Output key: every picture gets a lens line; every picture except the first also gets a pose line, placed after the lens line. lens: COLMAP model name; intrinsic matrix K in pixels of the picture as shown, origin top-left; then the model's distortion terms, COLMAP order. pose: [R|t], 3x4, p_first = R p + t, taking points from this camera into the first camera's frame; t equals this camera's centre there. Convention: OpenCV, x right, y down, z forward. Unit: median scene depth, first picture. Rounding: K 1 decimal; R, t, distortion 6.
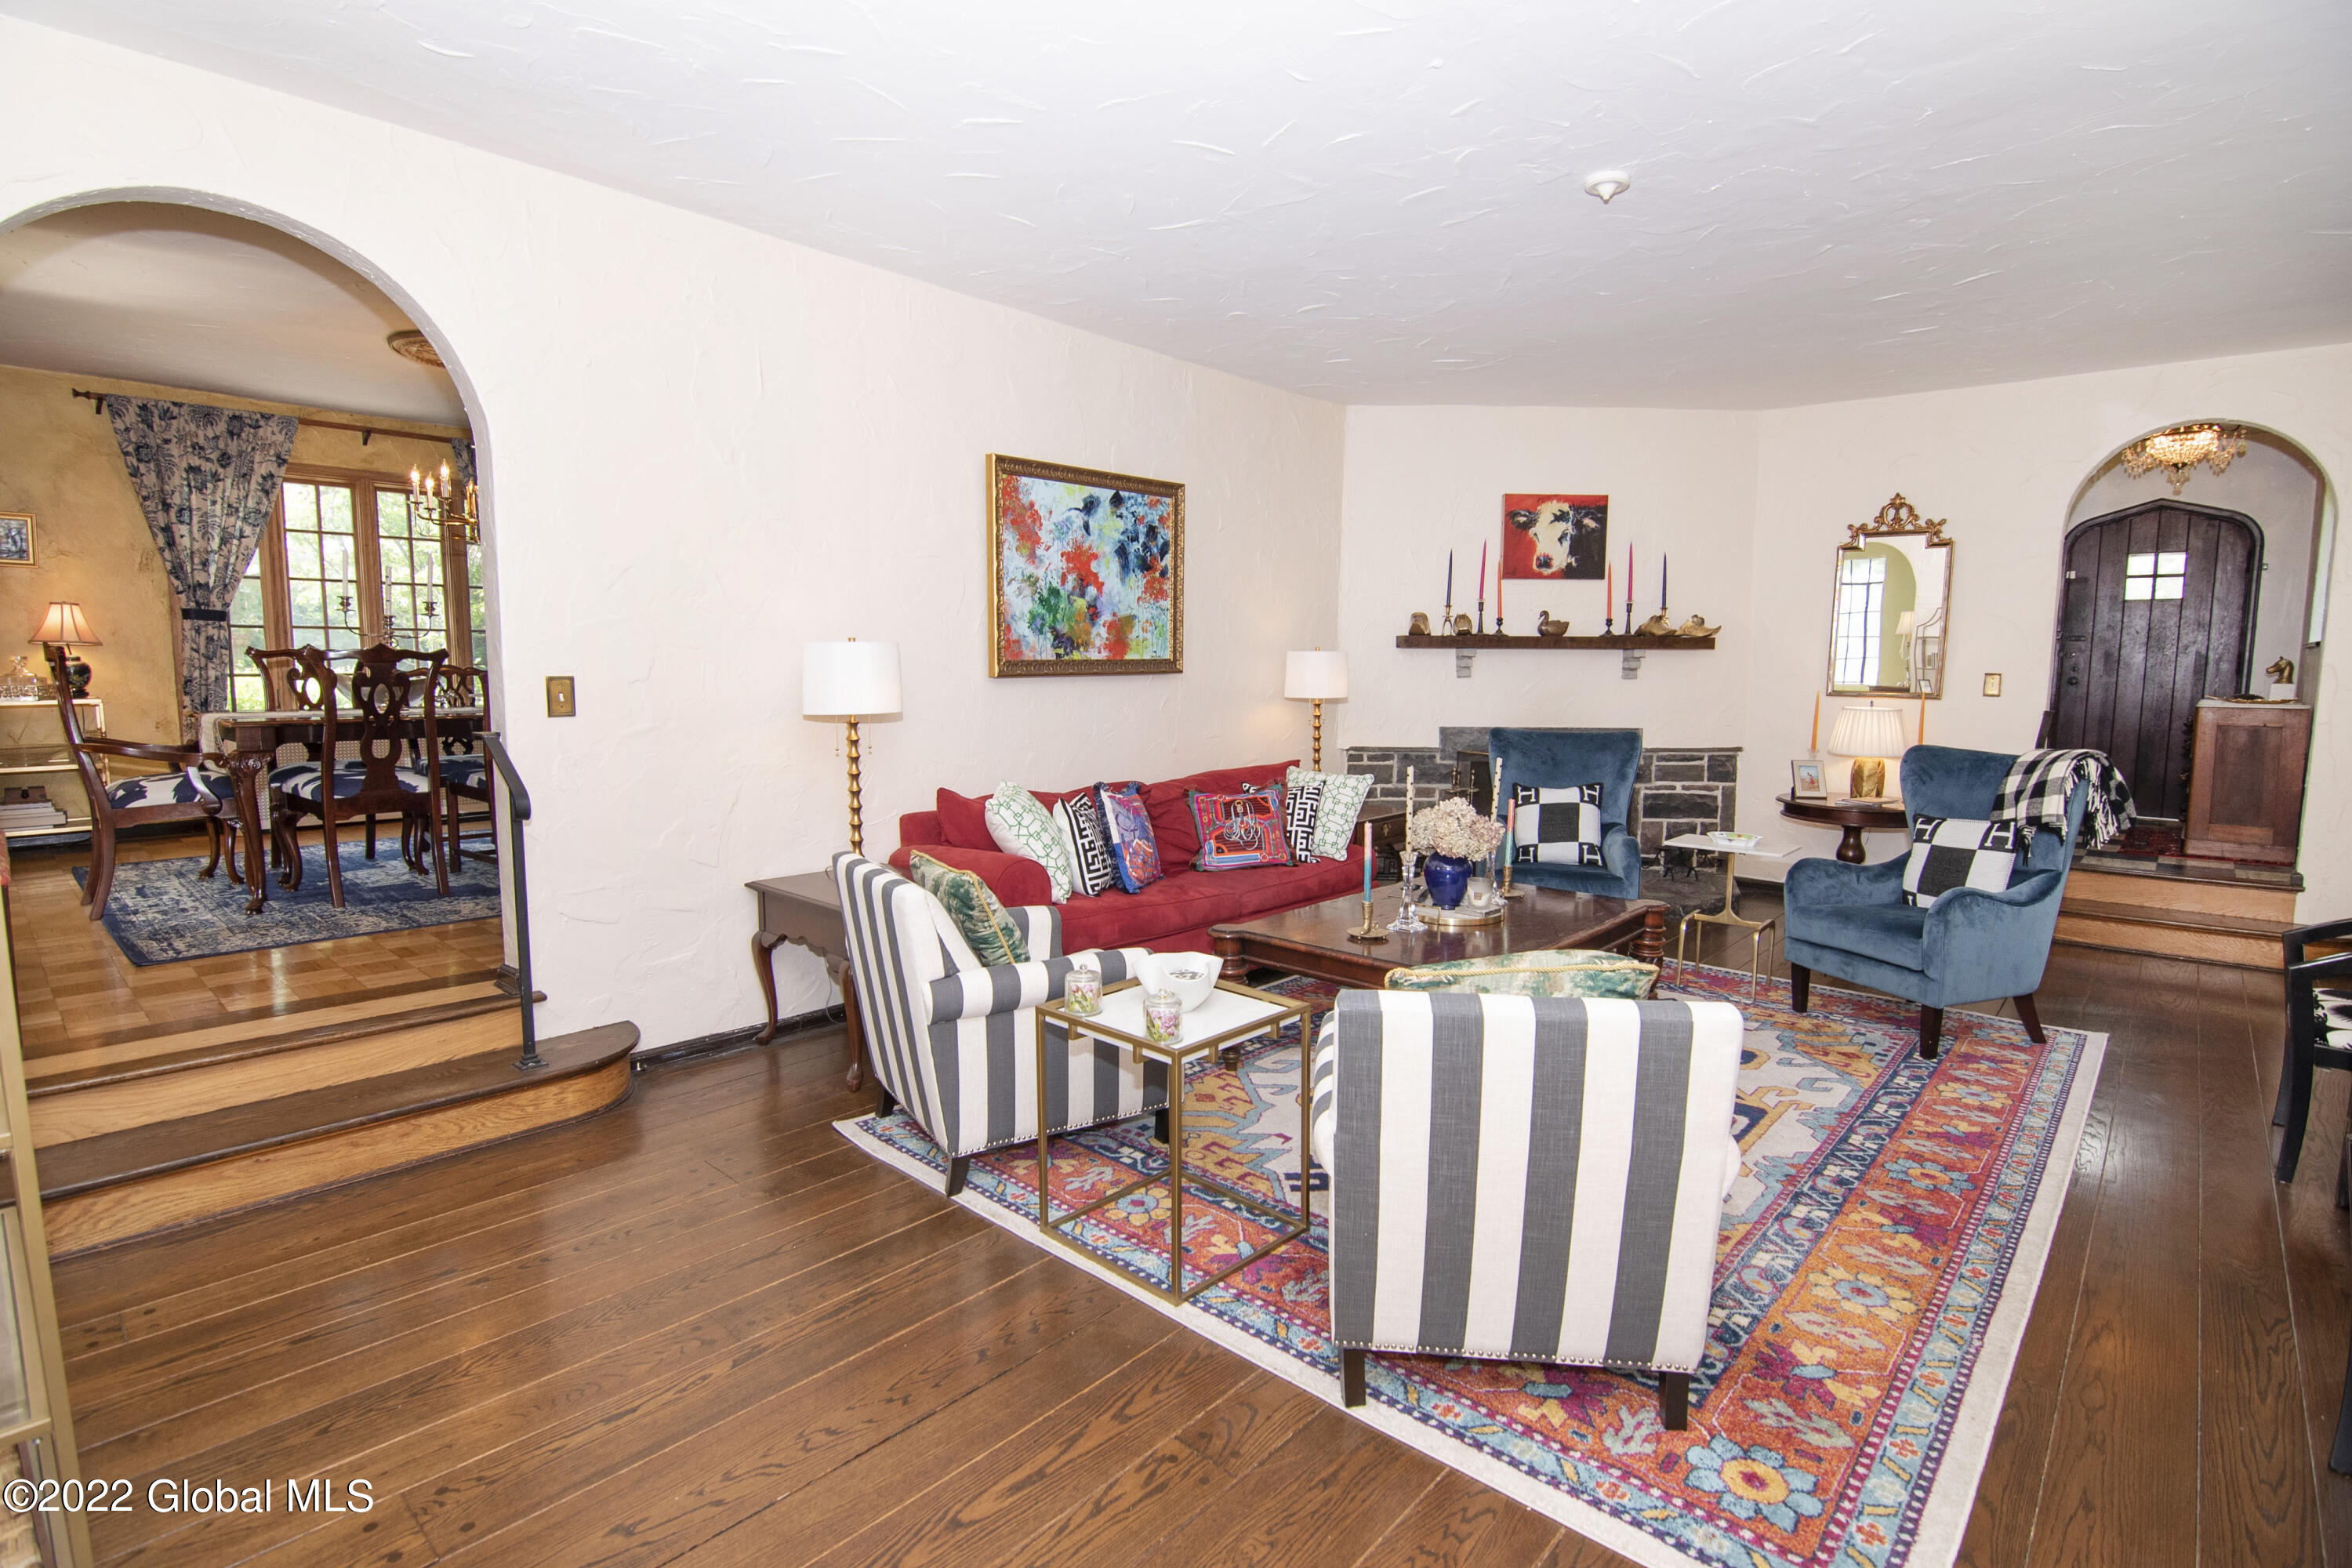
lens RADIAL K [[1142.9, 0, 1169.5], [0, 1142.9, 780.8], [0, 0, 1]] dist [-0.020516, -0.000336]
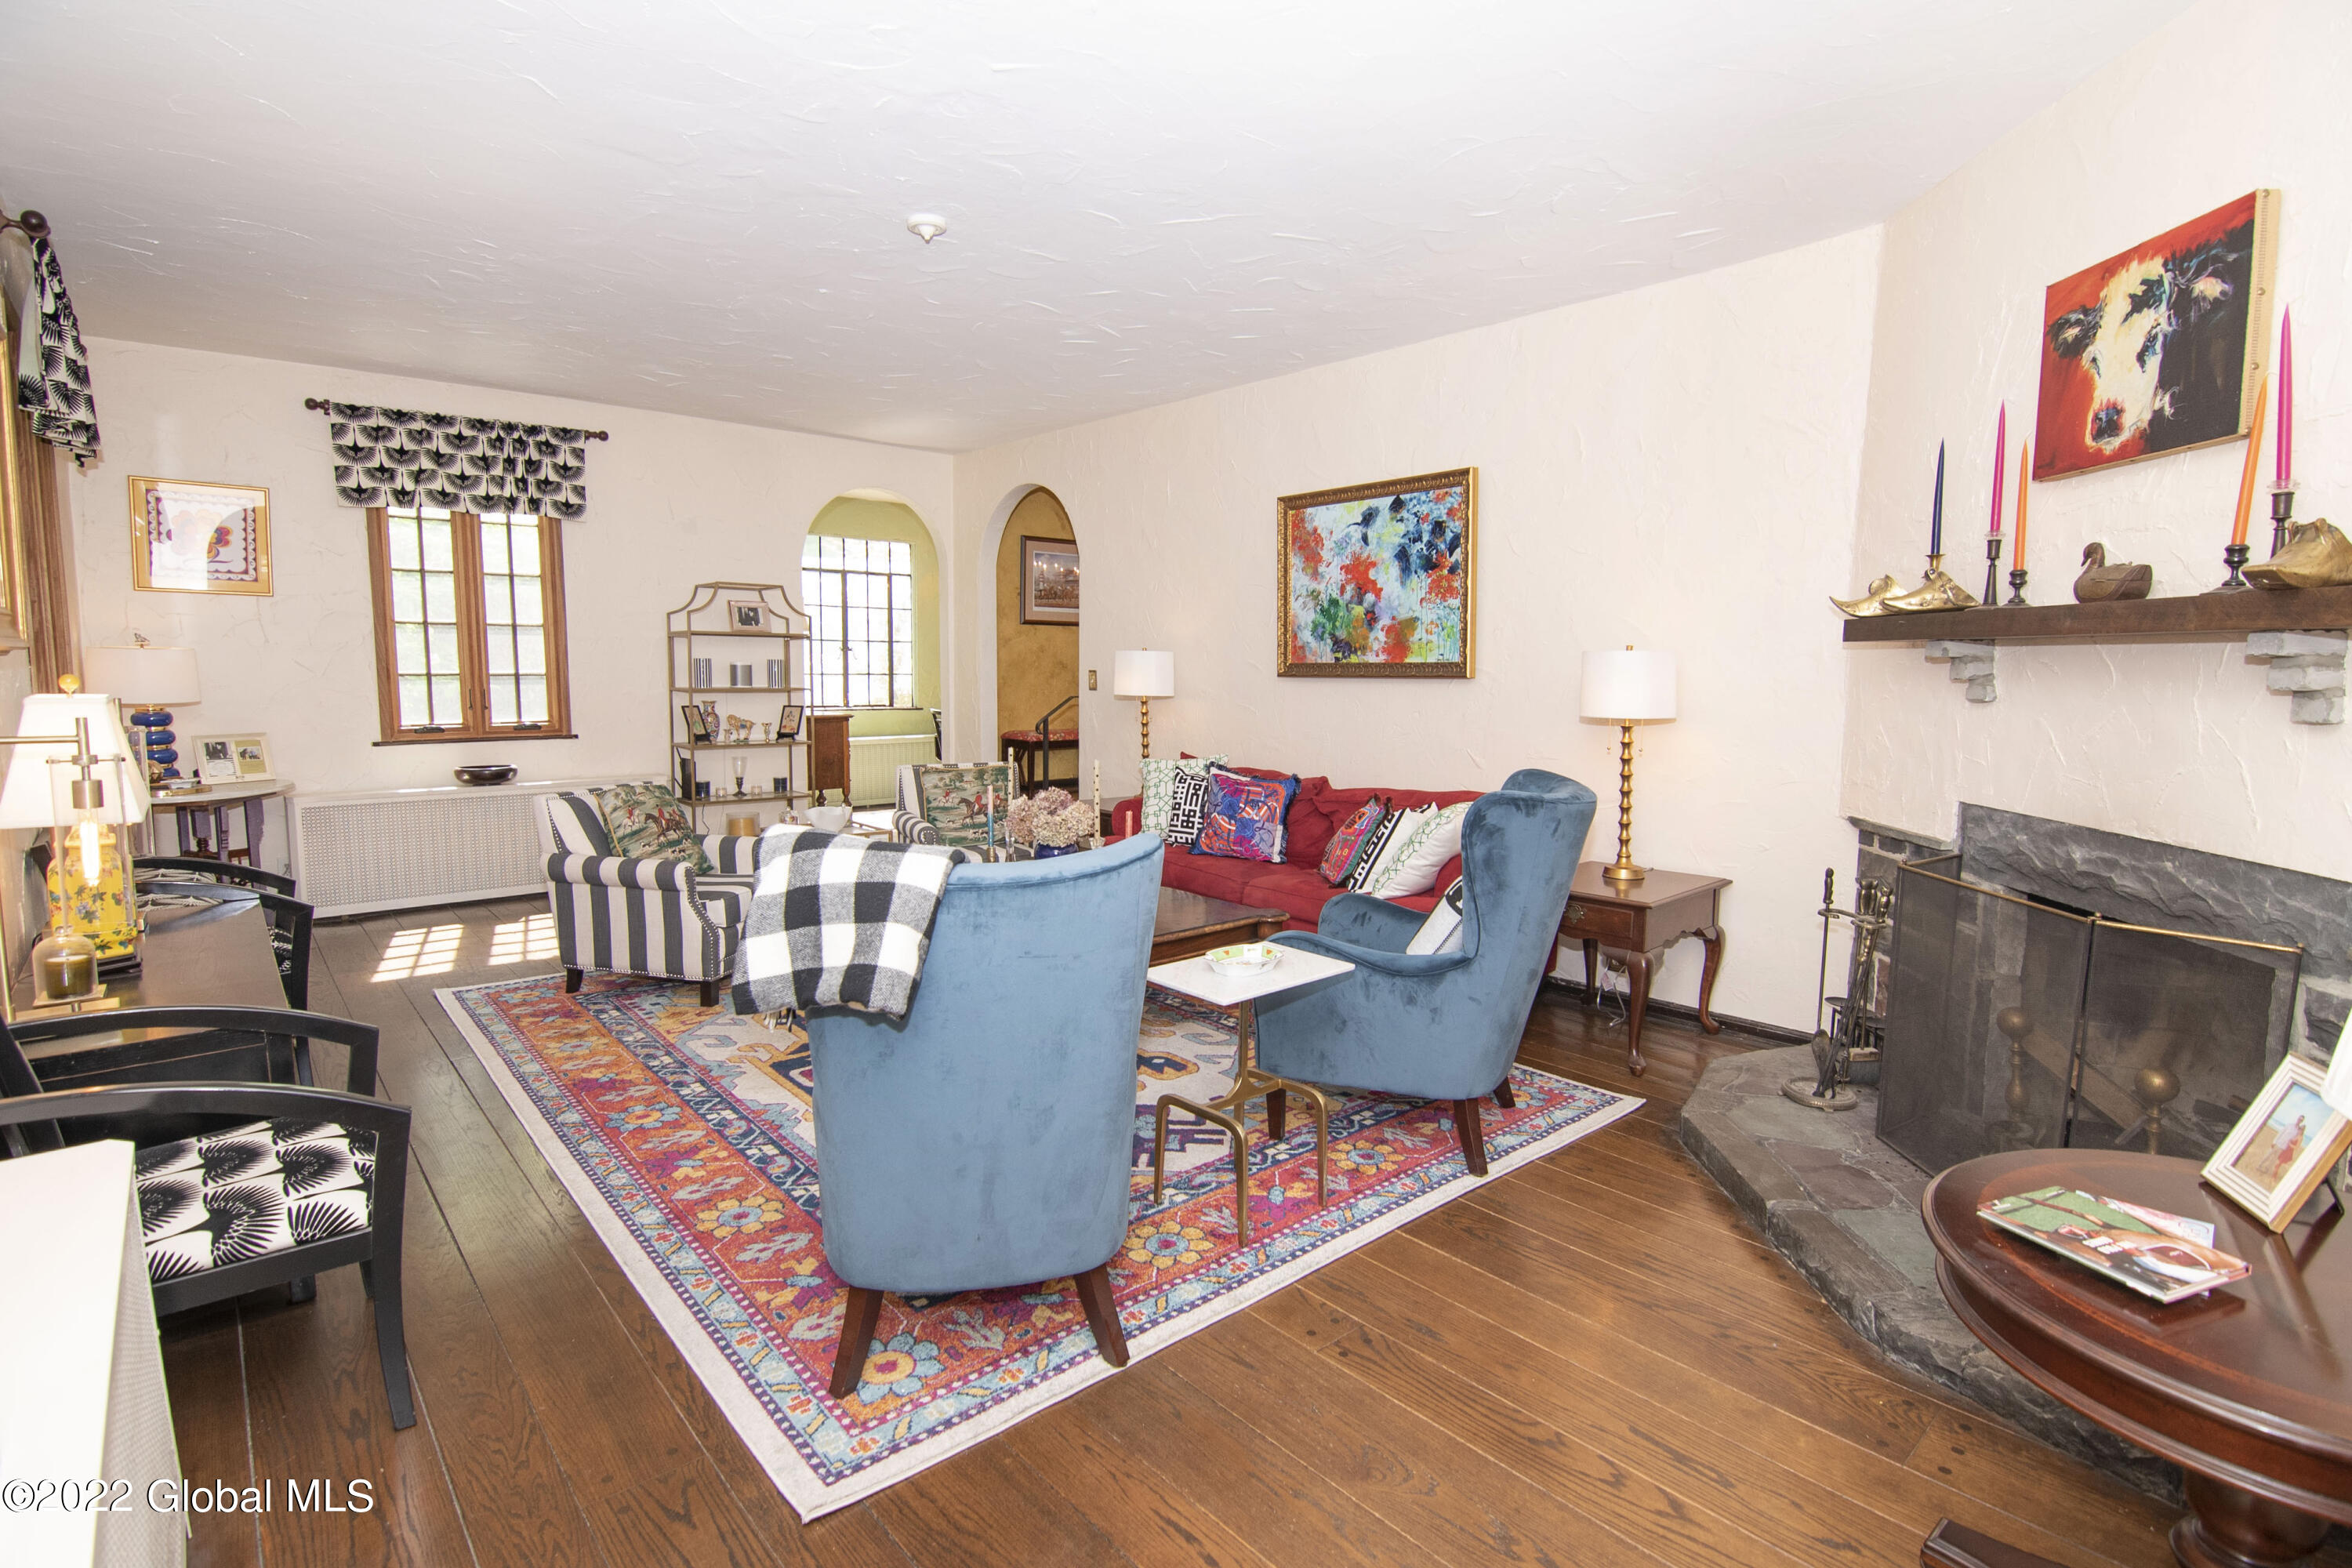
lens RADIAL K [[1131.8, 0, 1176.0], [0, 1131.8, 784.0], [0, 0, 1]] dist [-0.013847, -0.001019]
pose [[-0.111862, 0.102076, -0.988467, 0.984812], [-0.112938, 0.986959, 0.114701, -0.094286], [0.987285, 0.124466, -0.098875, 0.931481]]
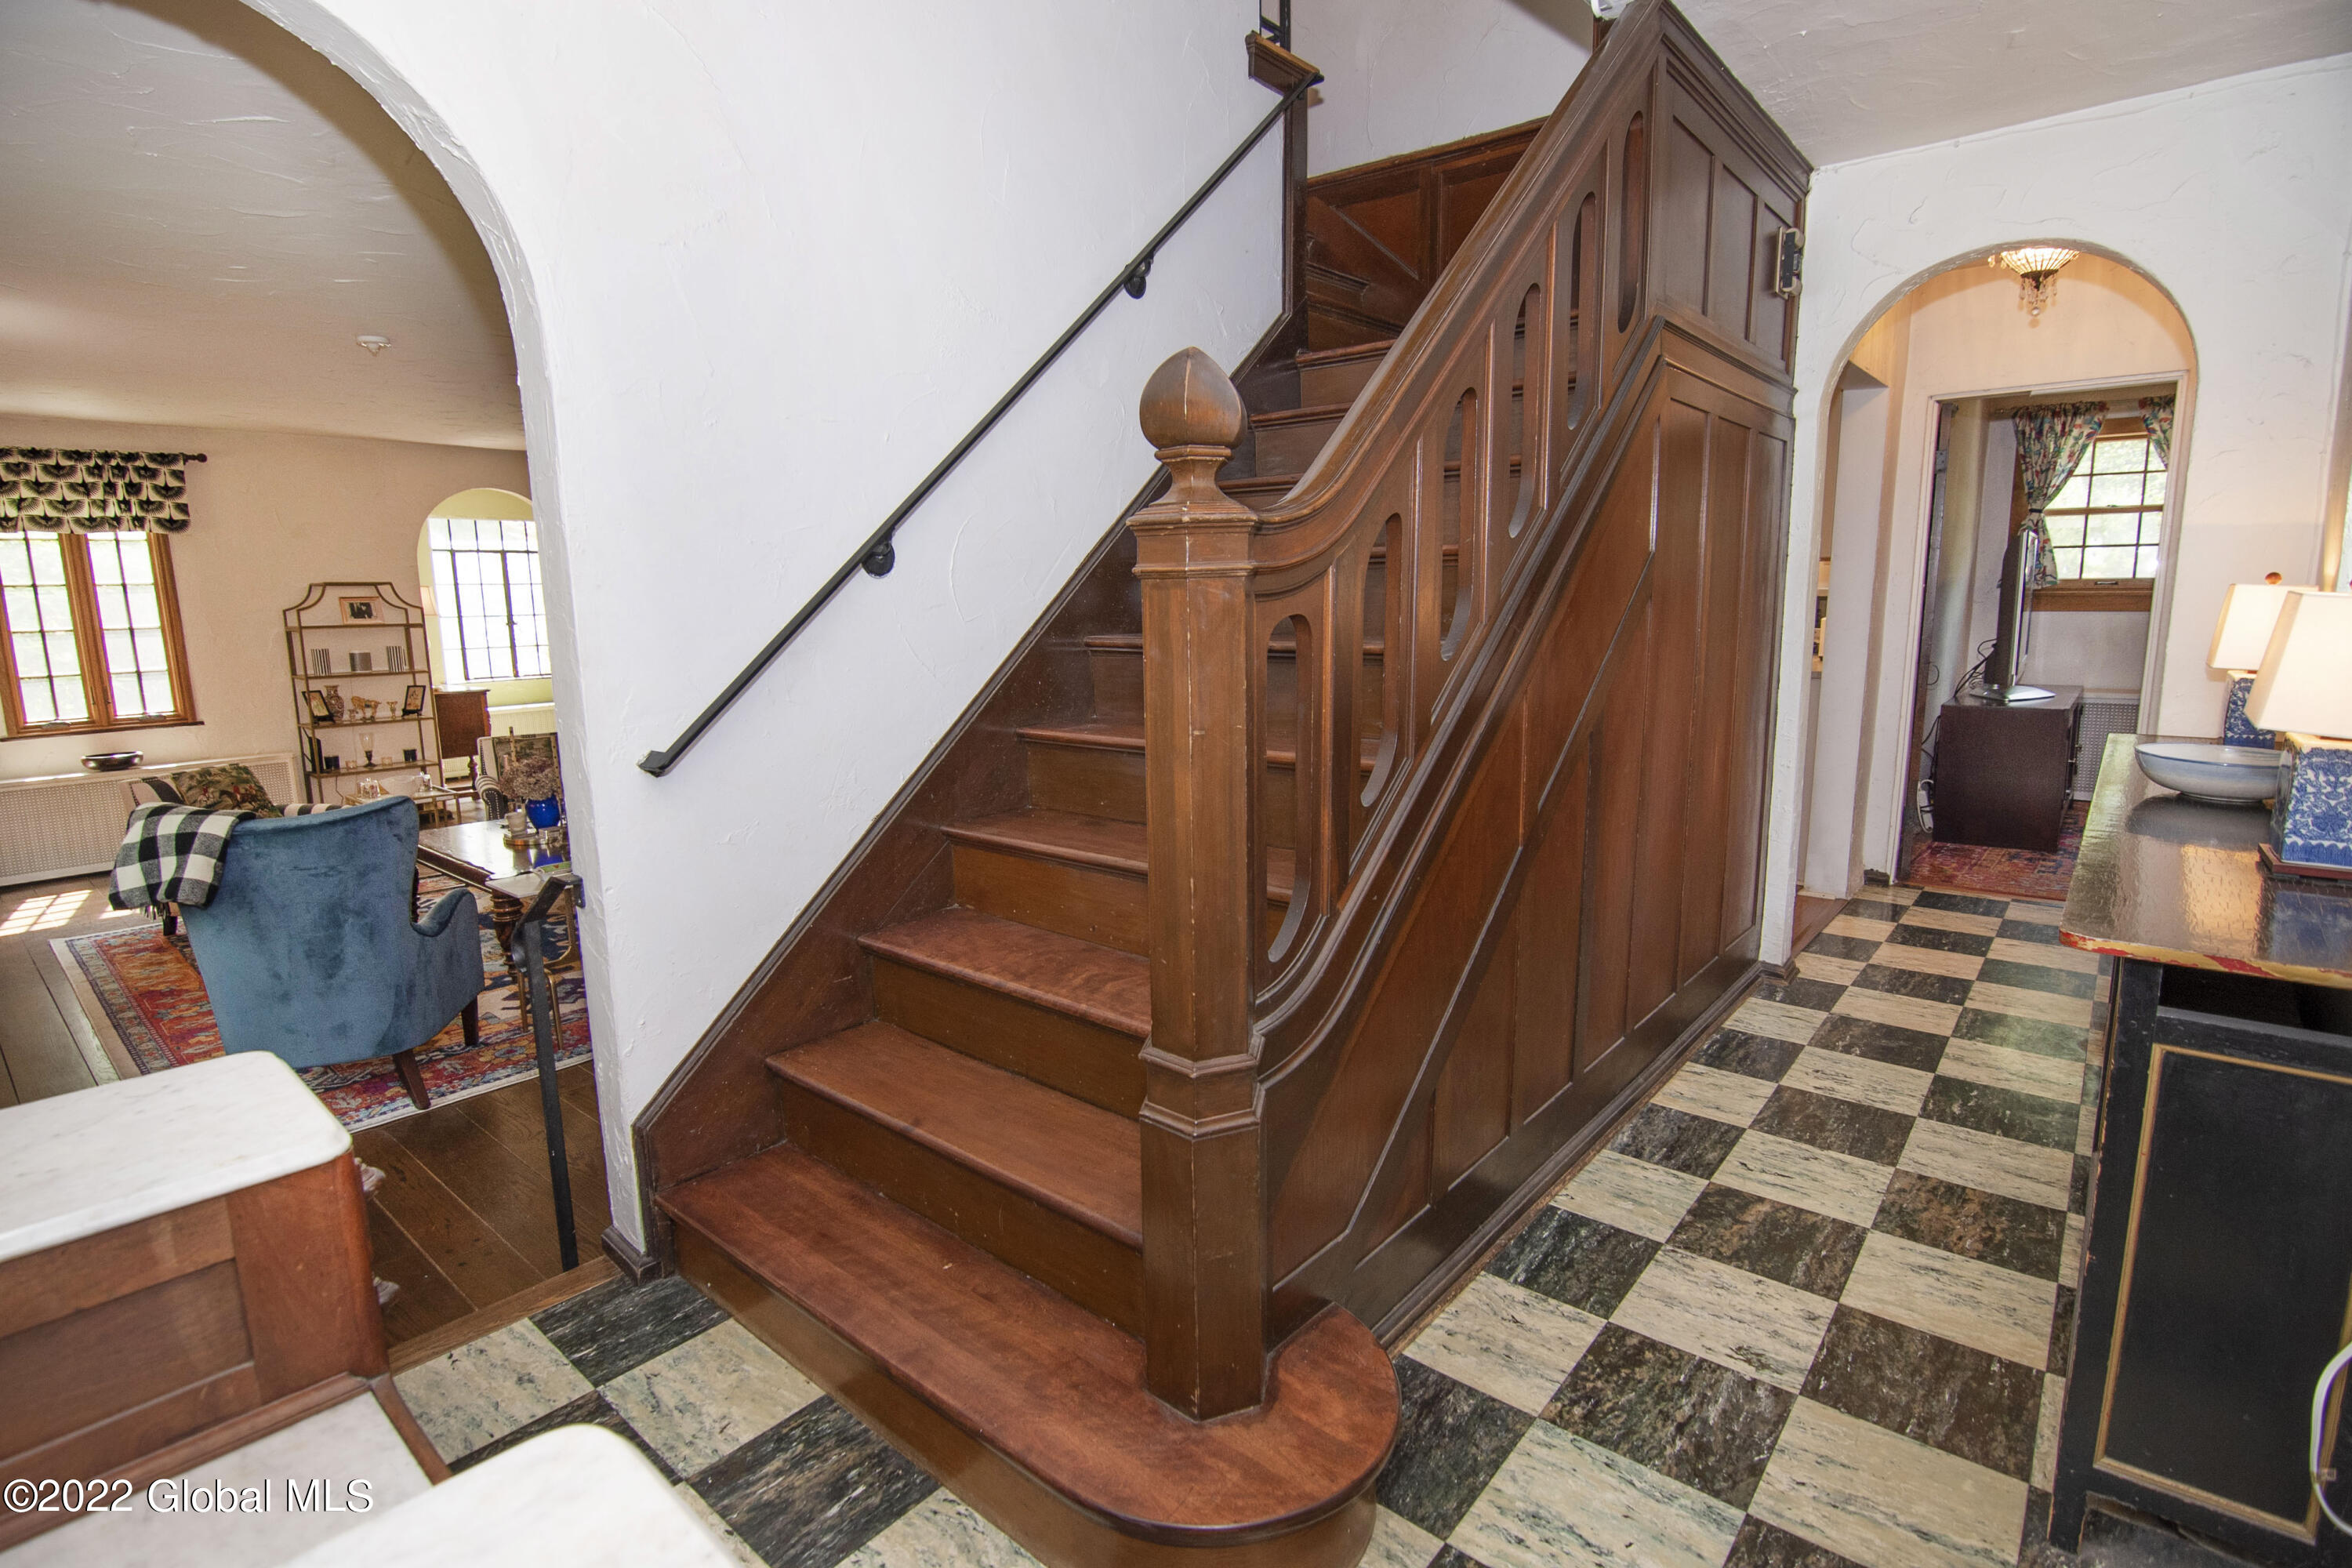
lens RADIAL K [[1142.9, 0, 1169.5], [0, 1142.9, 780.8], [0, 0, 1]] dist [-0.020516, -0.000336]
pose [[0.029596, 0.160874, -0.986531, 1.290888], [-0.083764, 0.983891, 0.157931, -0.189447], [0.996046, 0.077962, 0.042594, 1.333702]]
